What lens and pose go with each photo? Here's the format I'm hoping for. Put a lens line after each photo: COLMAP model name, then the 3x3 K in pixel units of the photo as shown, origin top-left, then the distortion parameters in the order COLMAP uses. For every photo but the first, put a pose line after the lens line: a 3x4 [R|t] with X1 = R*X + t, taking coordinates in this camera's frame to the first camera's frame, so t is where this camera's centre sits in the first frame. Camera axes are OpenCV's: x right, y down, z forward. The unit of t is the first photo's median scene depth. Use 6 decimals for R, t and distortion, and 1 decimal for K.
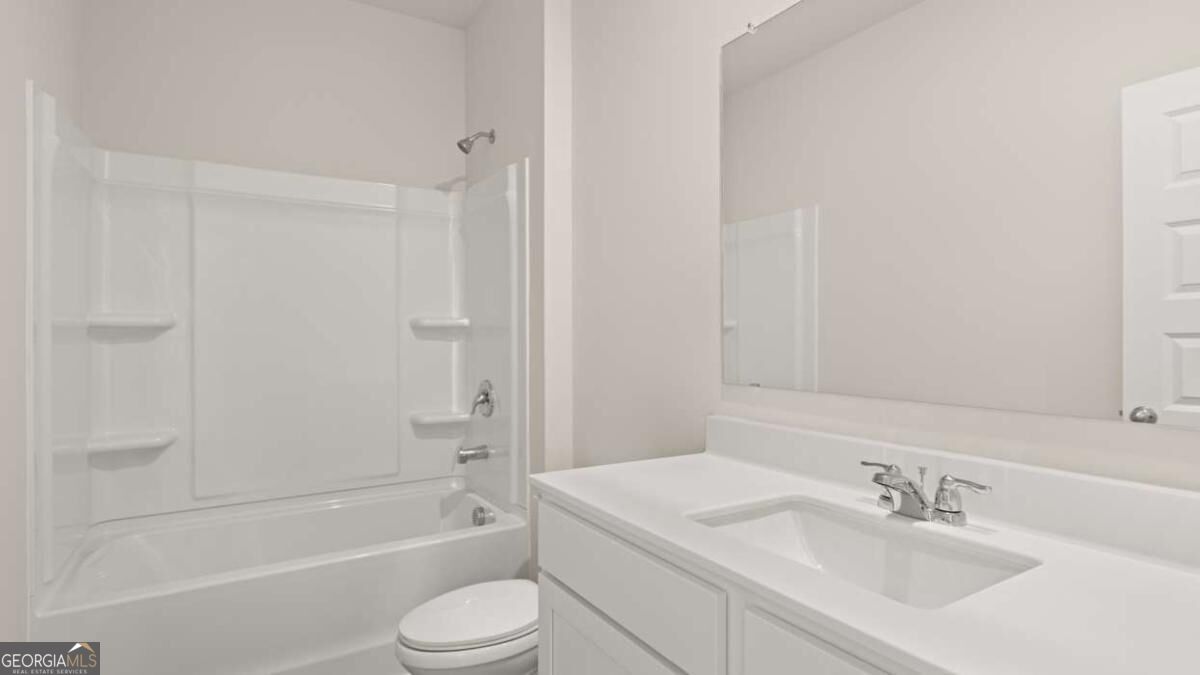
lens RADIAL K [[604.1, 0, 600.0], [0, 604.1, 337.5], [0, 0, 1]] dist [-0.001367, -0.000371]
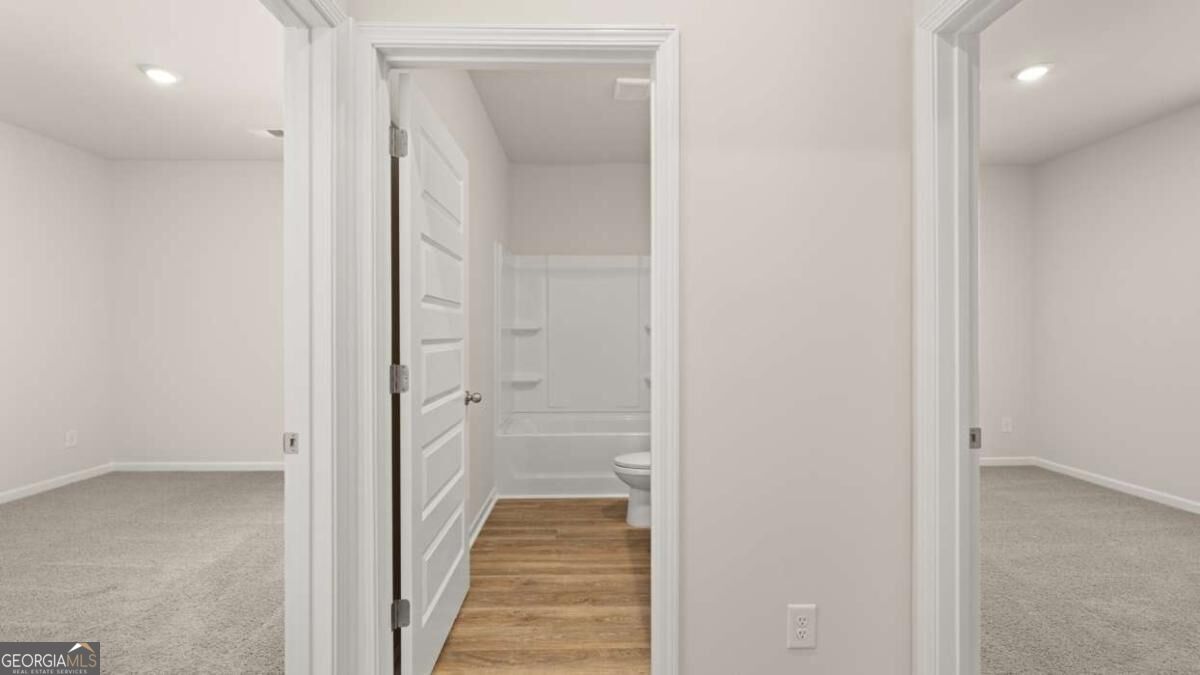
lens RADIAL K [[507.6, 0, 602.0], [0, 507.6, 334.3], [0, 0, 1]] dist [-0.000498, 0.000202]
pose [[0.863044, -0.002763, -0.505121, 0.463592], [-0.000300, 0.999982, -0.005983, 0.010697], [0.505128, 0.005315, 0.863028, -0.539956]]
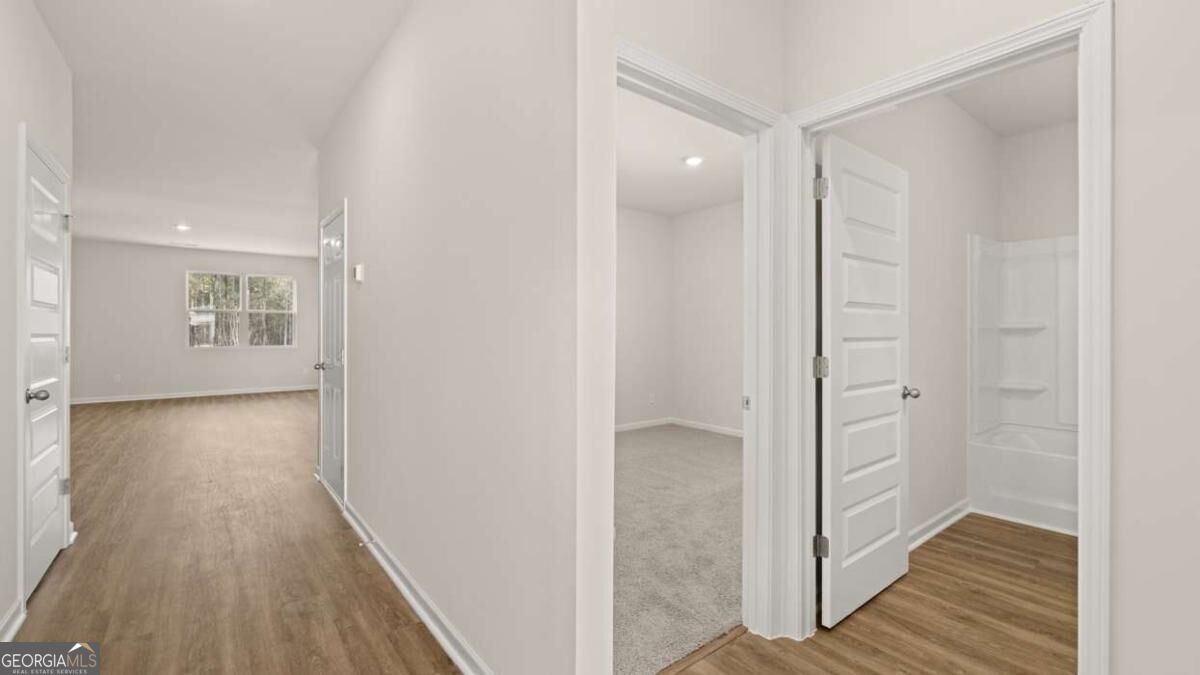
lens RADIAL K [[507.6, 0, 602.0], [0, 507.6, 334.3], [0, 0, 1]] dist [-0.000498, 0.000202]
pose [[0.130729, 0.003799, -0.991411, 0.688191], [-0.010228, 0.999945, 0.002483, 0.010272], [0.991365, 0.009815, 0.130761, -0.584124]]
